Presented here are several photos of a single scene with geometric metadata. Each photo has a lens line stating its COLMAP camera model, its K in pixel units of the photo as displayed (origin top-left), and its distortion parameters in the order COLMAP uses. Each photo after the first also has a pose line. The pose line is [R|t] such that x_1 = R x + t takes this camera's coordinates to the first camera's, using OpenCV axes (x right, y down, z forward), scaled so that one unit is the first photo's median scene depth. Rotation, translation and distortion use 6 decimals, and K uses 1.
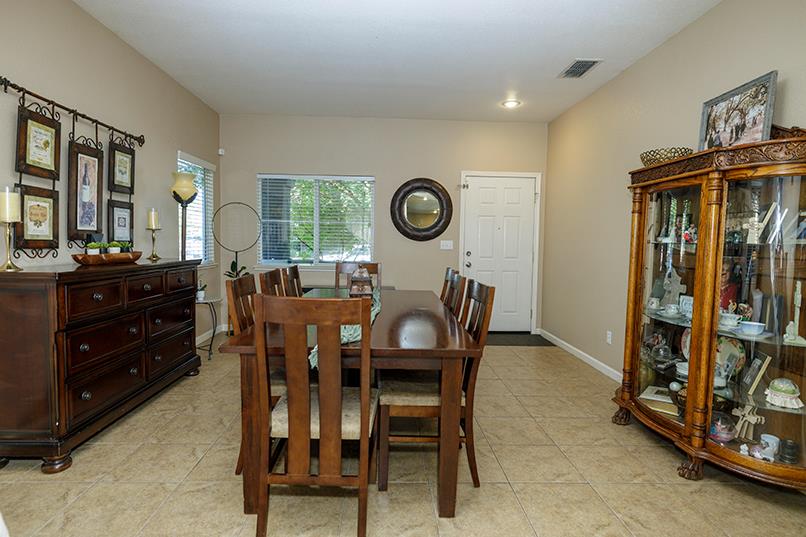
lens RADIAL K [[419.1, 0, 405.2], [0, 419.1, 268.5], [0, 0, 1]] dist [-0.006133, -0.000615]
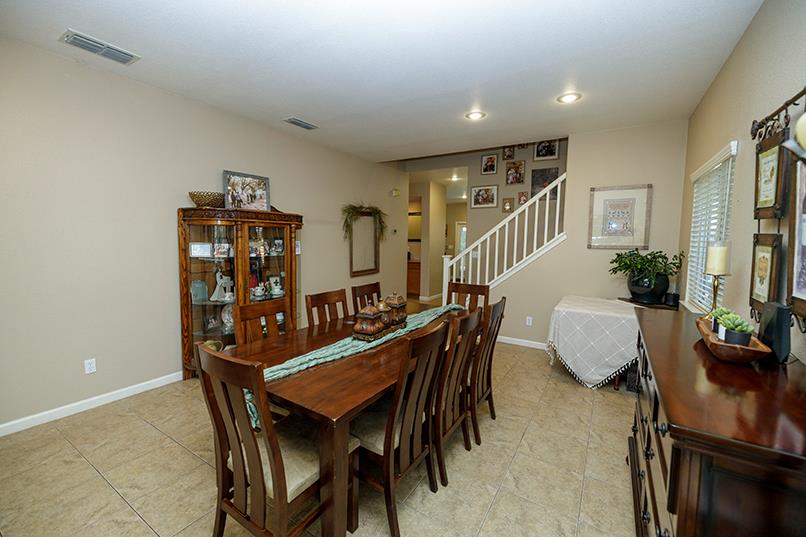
lens RADIAL K [[337.0, 0, 402.4], [0, 337.0, 263.5], [0, 0, 1]] dist [-0.001710, -0.000208]
pose [[-0.824418, -0.075118, 0.560974, -0.588071], [0.004878, 0.990174, 0.139759, -0.195524], [-0.565960, 0.117956, -0.815951, 1.586422]]
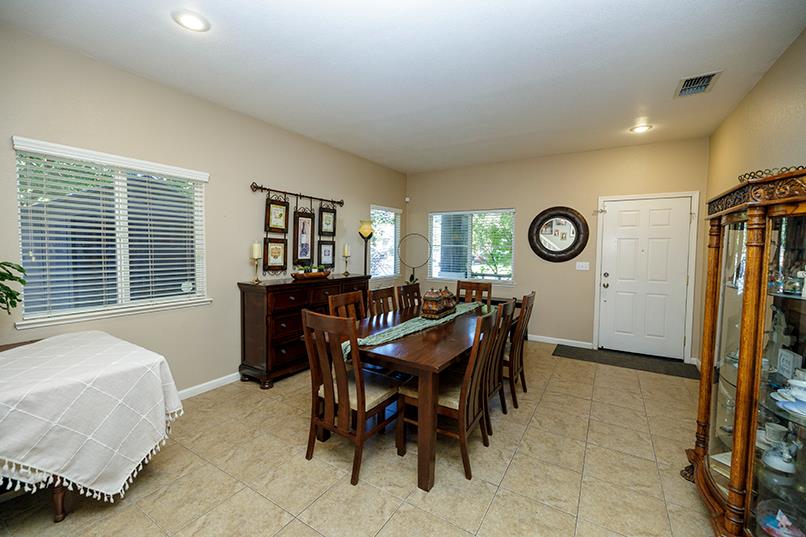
lens RADIAL K [[337.0, 0, 407.6], [0, 337.0, 266.3], [0, 0, 1]] dist [-0.001710, -0.000208]
pose [[0.831174, 0.024476, -0.555473, 0.412290], [-0.035421, 0.999332, -0.008969, -0.063816], [0.554882, 0.027130, 0.831486, 0.045592]]
